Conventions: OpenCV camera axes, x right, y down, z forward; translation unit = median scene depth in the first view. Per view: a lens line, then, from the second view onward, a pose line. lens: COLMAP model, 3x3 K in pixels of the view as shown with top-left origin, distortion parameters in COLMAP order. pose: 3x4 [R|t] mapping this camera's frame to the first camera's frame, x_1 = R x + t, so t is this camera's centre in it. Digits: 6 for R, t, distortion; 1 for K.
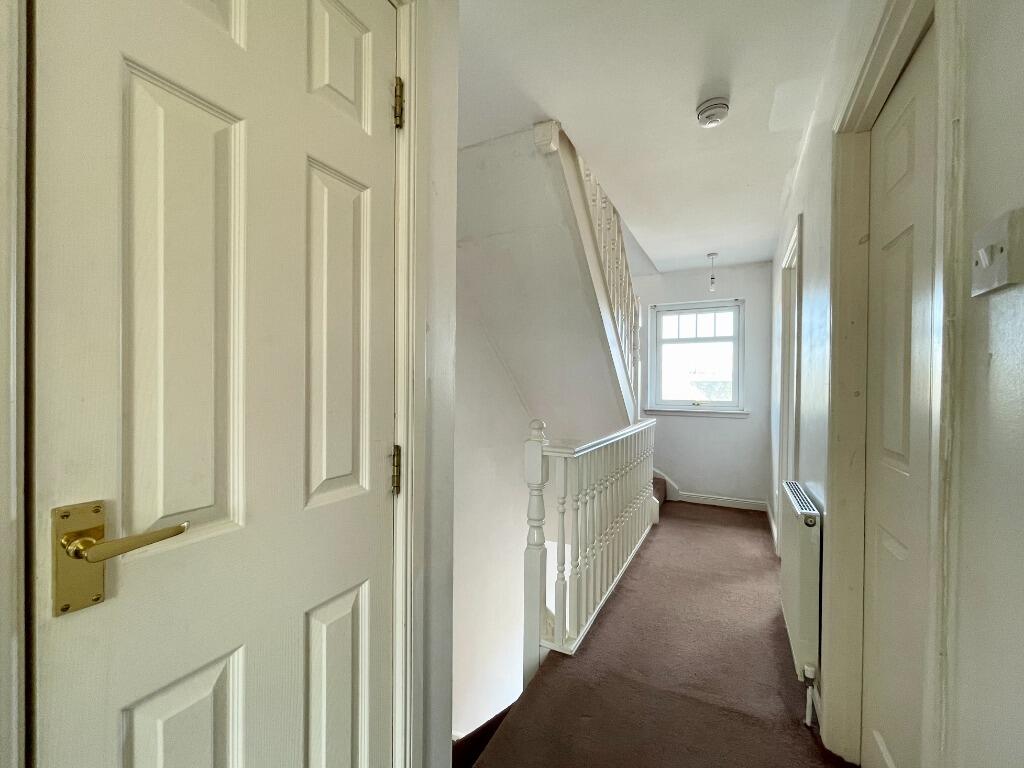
lens RADIAL K [[417.8, 0, 510.2], [0, 417.8, 383.8], [0, 0, 1]] dist [-0.002273, -0.000152]
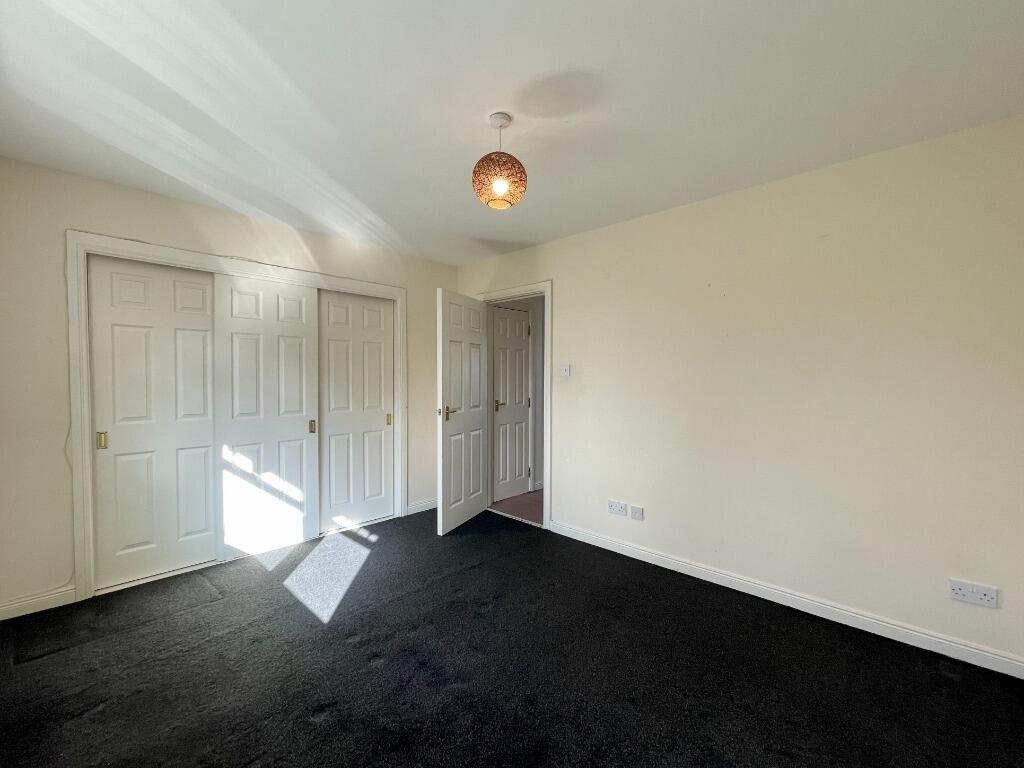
lens RADIAL K [[417.8, 0, 511.4], [0, 417.8, 383.9], [0, 0, 1]] dist [-0.002273, -0.000152]
pose [[0.960477, -0.002695, -0.278346, 1.034785], [0.004643, 0.999969, 0.006340, -0.065016], [0.278320, -0.007382, 0.960460, -4.354186]]
